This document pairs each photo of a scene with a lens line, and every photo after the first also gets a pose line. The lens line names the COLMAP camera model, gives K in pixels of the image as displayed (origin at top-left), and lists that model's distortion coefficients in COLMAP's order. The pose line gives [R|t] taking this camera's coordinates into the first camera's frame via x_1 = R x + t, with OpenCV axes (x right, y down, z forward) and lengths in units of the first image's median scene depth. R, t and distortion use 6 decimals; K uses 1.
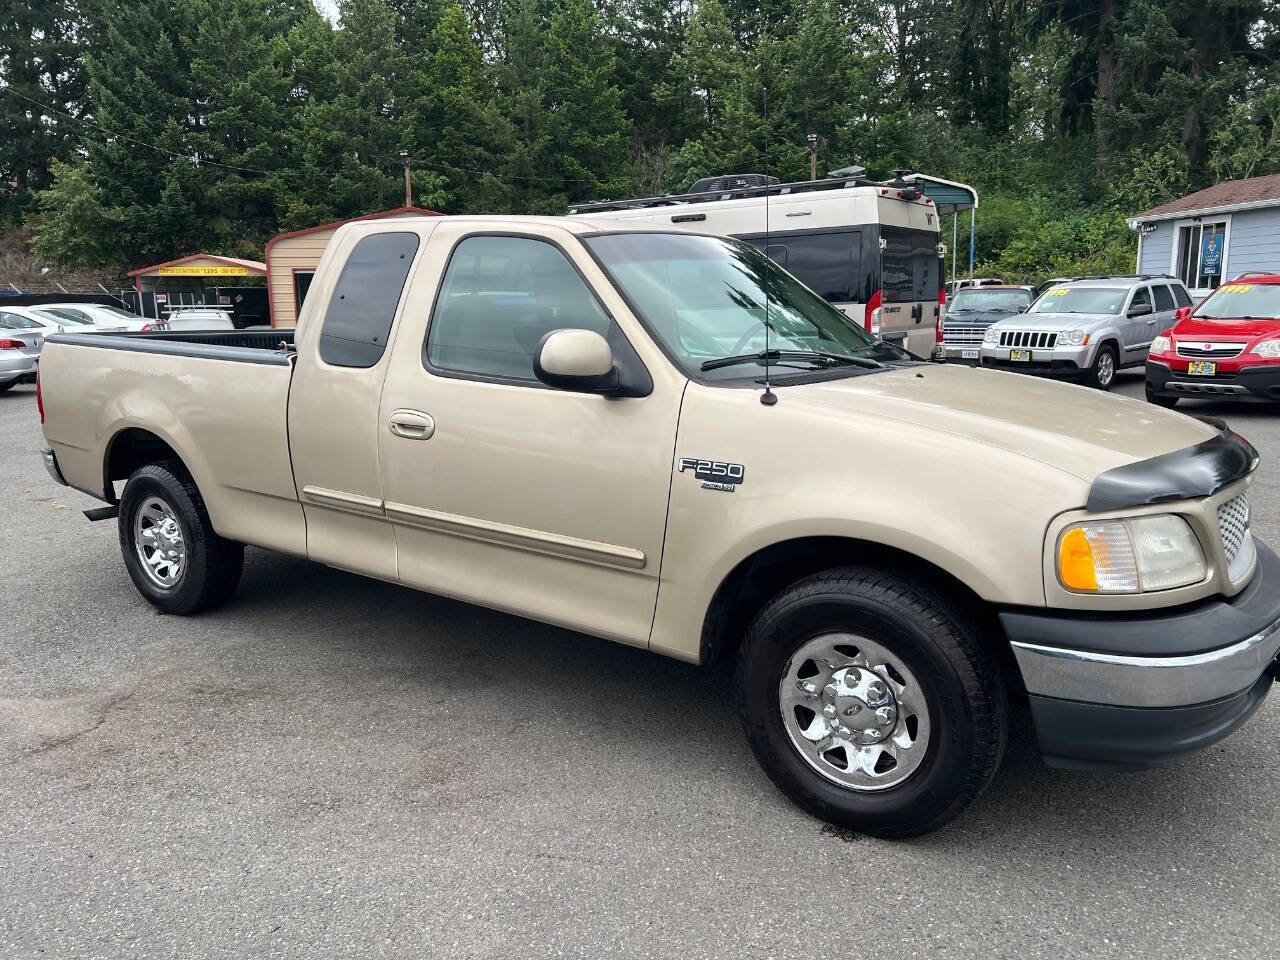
lens RADIAL K [[963.6, 0, 641.1], [0, 963.6, 466.0], [0, 0, 1]] dist [0.047615, -0.053283]
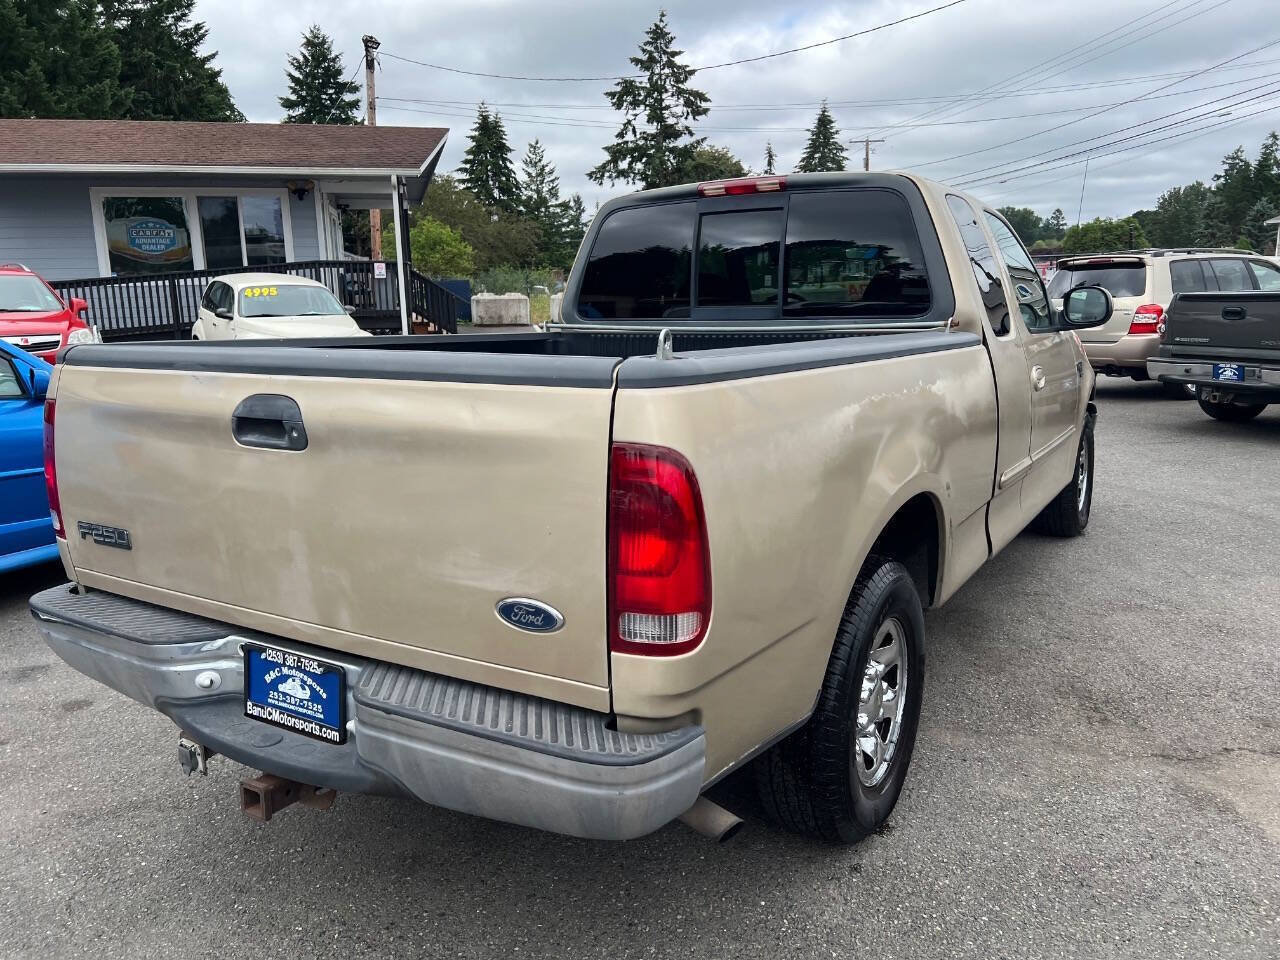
lens RADIAL K [[961.4, 0, 651.9], [0, 961.4, 477.2], [0, 0, 1]] dist [0.042141, -0.046116]
pose [[-0.057092, -0.189866, 0.980149, -0.438893], [0.181069, 0.963499, 0.197188, -0.077246], [-0.981812, 0.188733, -0.020629, 0.488767]]
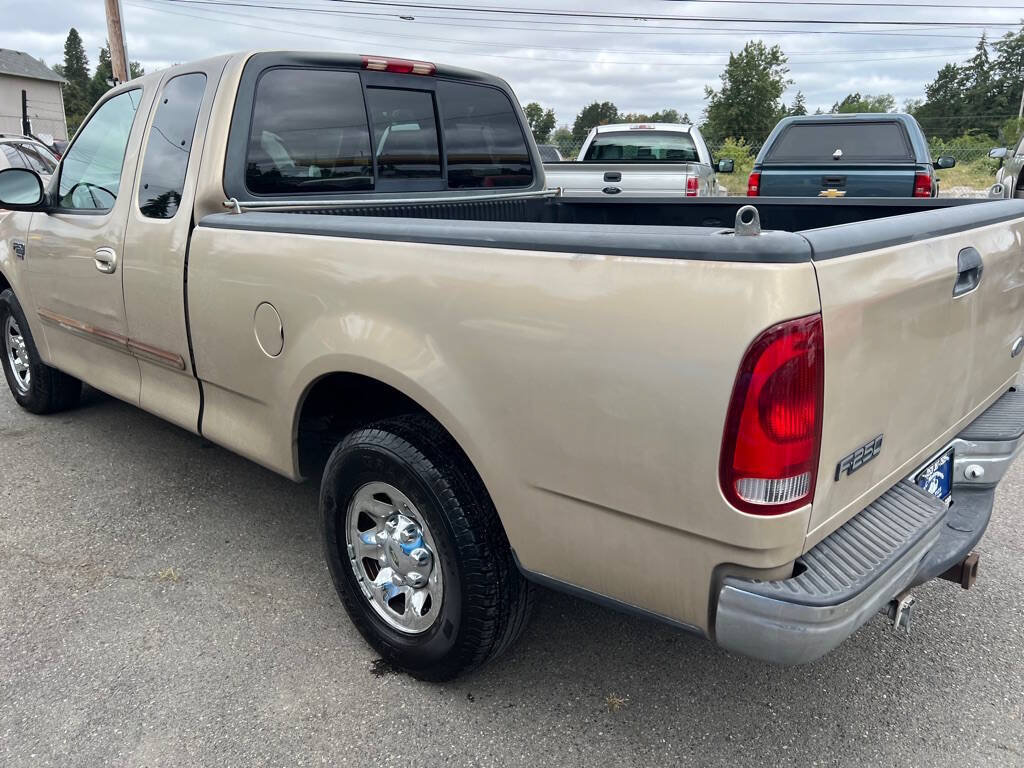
lens RADIAL K [[774.0, 0, 519.1], [0, 774.0, 385.0], [0, 0, 1]] dist [0.046860, -0.056754]
pose [[-0.987478, -0.046063, 0.150880, -0.180528], [0.023219, 0.903566, 0.427819, -0.119469], [-0.156037, 0.425965, -0.891182, 0.739875]]
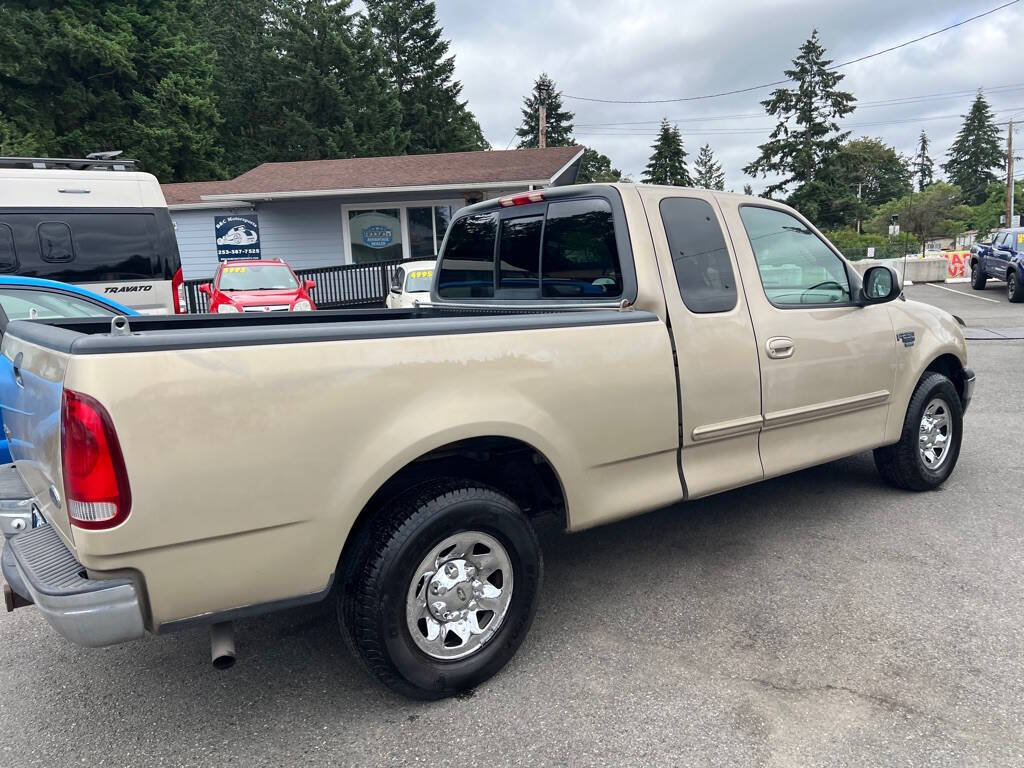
lens RADIAL K [[768.0, 0, 521.8], [0, 768.0, 387.0], [0, 0, 1]] dist [0.045151, -0.046950]
pose [[0.295972, -0.151132, 0.943165, -0.437179], [0.191744, 0.976705, 0.096336, -0.052140], [-0.935753, 0.152334, 0.318056, 0.330305]]
